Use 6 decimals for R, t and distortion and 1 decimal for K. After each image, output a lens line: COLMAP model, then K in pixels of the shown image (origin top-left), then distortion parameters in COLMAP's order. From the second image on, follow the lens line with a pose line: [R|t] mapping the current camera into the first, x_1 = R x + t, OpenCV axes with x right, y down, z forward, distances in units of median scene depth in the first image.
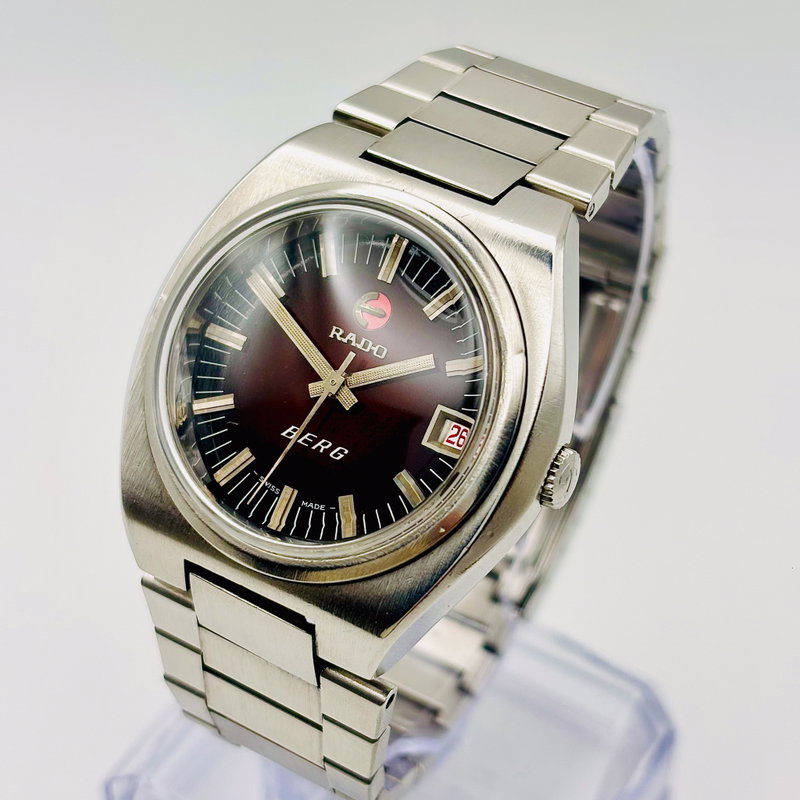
lens RADIAL K [[1719.7, 0, 393.3], [0, 1719.7, 404.5], [0, 0, 1]] dist [0.105669, 0.000000]
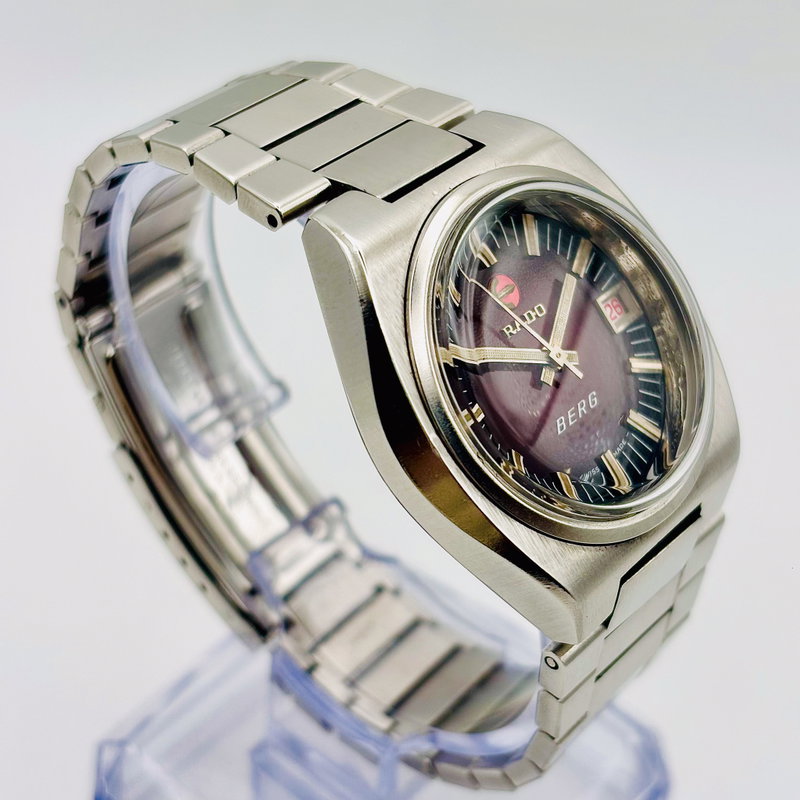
lens RADIAL K [[1719.7, 0, 399.1], [0, 1719.7, 394.4], [0, 0, 1]] dist [0.105669, 0.000000]
pose [[0.157255, -0.641072, 0.751198, -0.834174], [0.610099, 0.661209, 0.436558, -0.502781], [-0.776563, 0.389654, 0.495095, 0.565657]]
